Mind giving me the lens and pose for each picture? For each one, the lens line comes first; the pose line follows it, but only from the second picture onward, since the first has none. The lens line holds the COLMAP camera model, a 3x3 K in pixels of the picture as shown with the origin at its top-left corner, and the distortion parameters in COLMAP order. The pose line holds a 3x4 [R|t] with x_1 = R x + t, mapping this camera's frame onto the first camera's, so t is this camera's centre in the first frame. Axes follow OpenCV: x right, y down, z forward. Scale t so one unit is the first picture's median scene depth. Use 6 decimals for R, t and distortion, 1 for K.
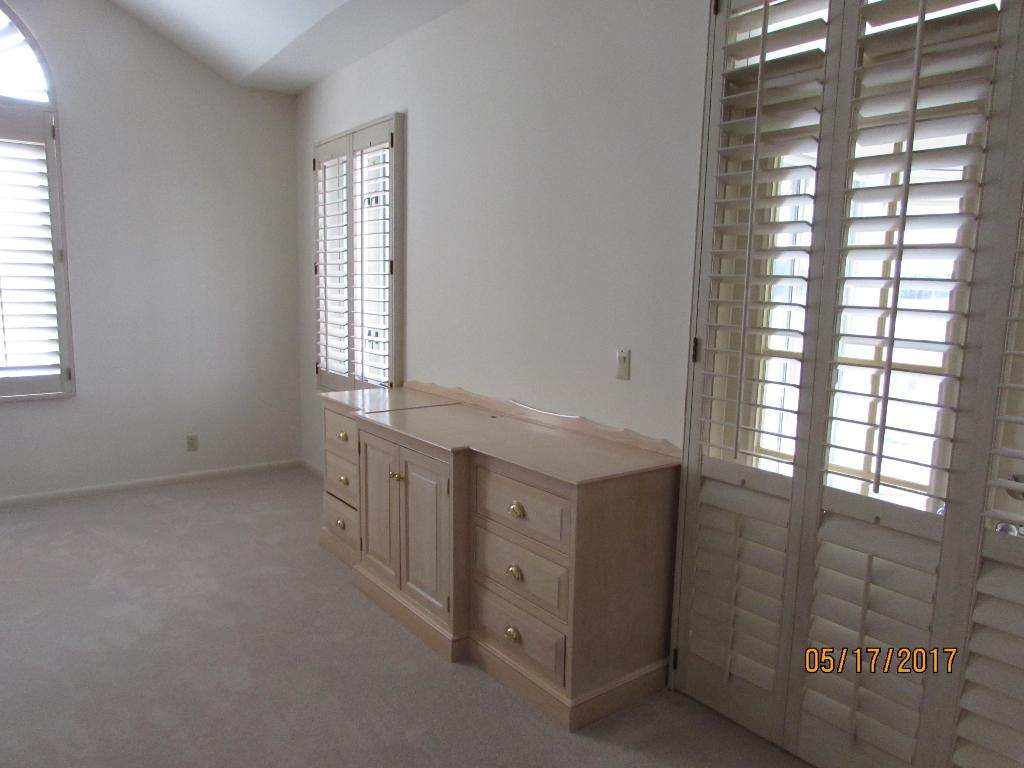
lens RADIAL K [[724.4, 0, 511.3], [0, 724.4, 387.5], [0, 0, 1]] dist [-0.022754, 0.004823]
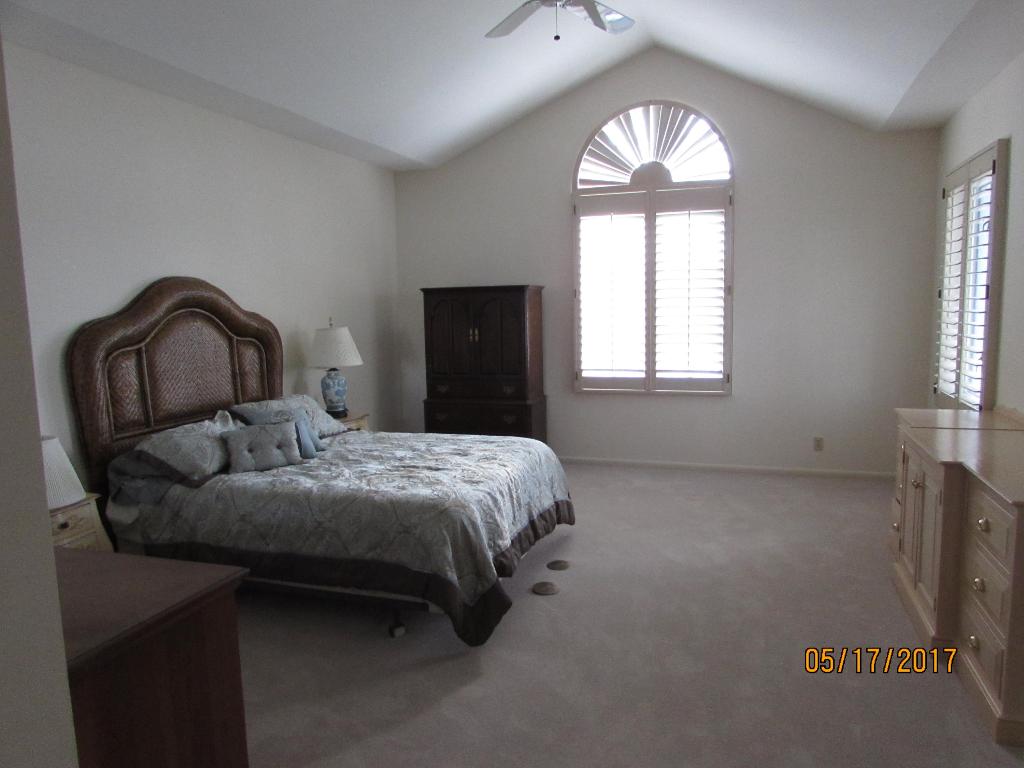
lens RADIAL K [[724.4, 0, 512.9], [0, 724.4, 386.0], [0, 0, 1]] dist [-0.022754, 0.004823]
pose [[0.570984, 0.067896, -0.818148, 0.271998], [-0.090209, 0.995728, 0.019676, 0.005374], [0.815990, 0.062570, 0.574670, -0.105612]]
